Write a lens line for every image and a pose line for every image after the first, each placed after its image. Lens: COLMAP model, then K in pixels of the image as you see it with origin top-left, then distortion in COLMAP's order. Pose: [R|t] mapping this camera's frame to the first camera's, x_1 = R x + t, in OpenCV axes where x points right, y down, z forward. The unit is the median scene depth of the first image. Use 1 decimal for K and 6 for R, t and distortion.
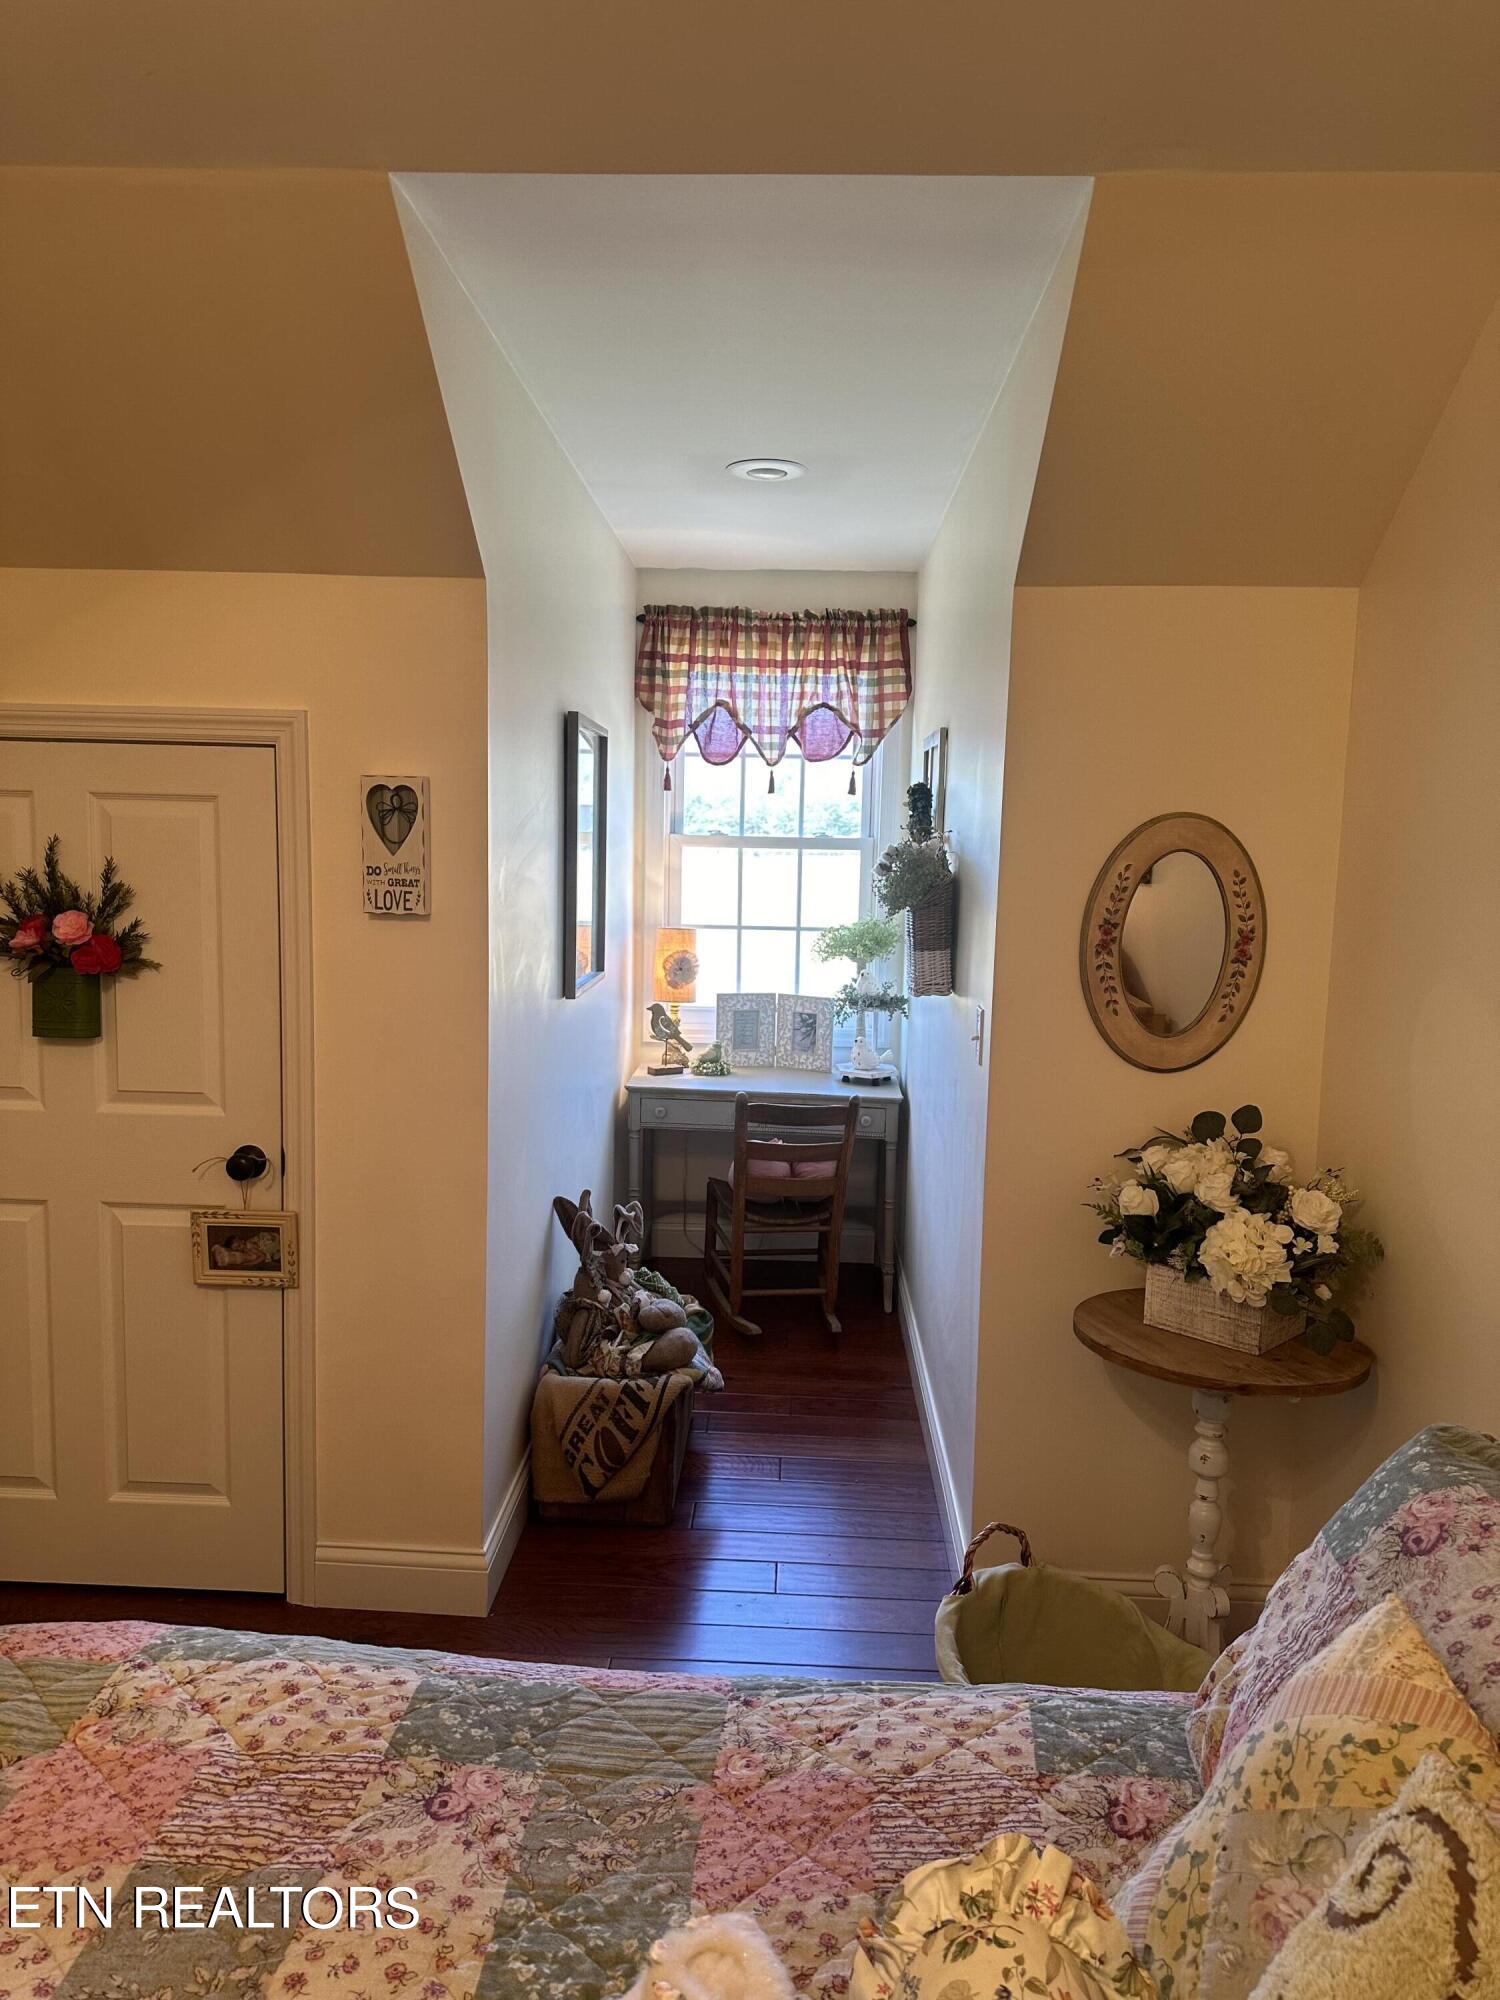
lens RADIAL K [[1407.3, 0, 754.9], [0, 1407.3, 984.8], [0, 0, 1]] dist [0.078677, -0.115529]
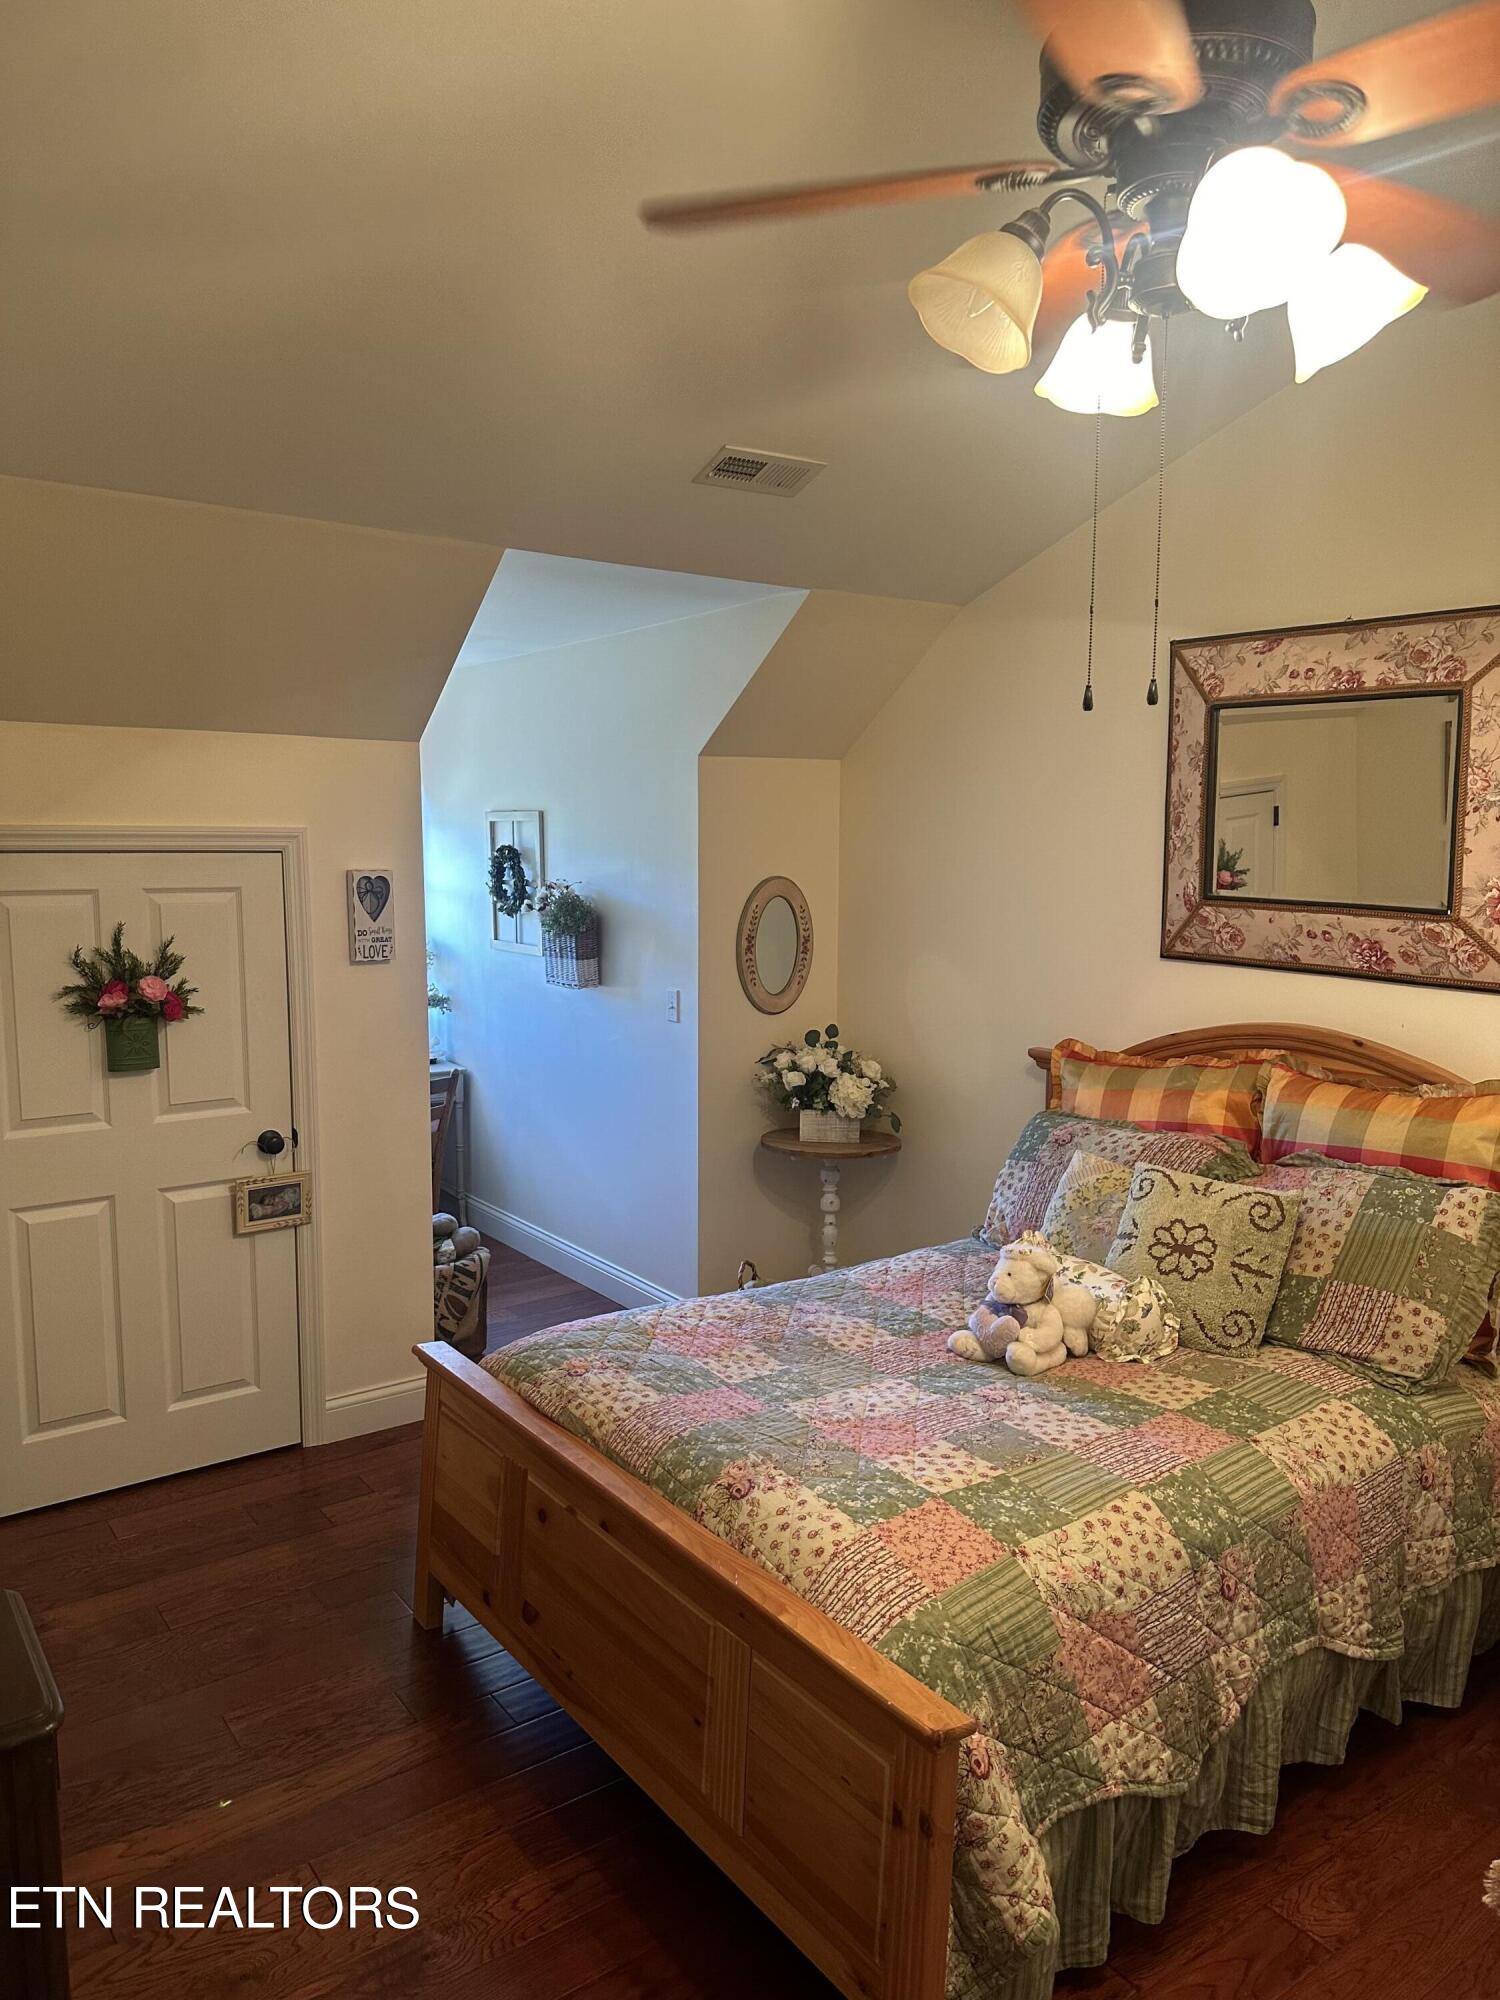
lens RADIAL K [[1407.3, 0, 754.9], [0, 1407.3, 984.8], [0, 0, 1]] dist [0.078677, -0.115529]
pose [[0.777676, -0.085639, 0.622805, -0.871797], [0.084579, 0.995924, 0.031334, -0.036765], [-0.622950, 0.028308, 0.781749, -0.431430]]
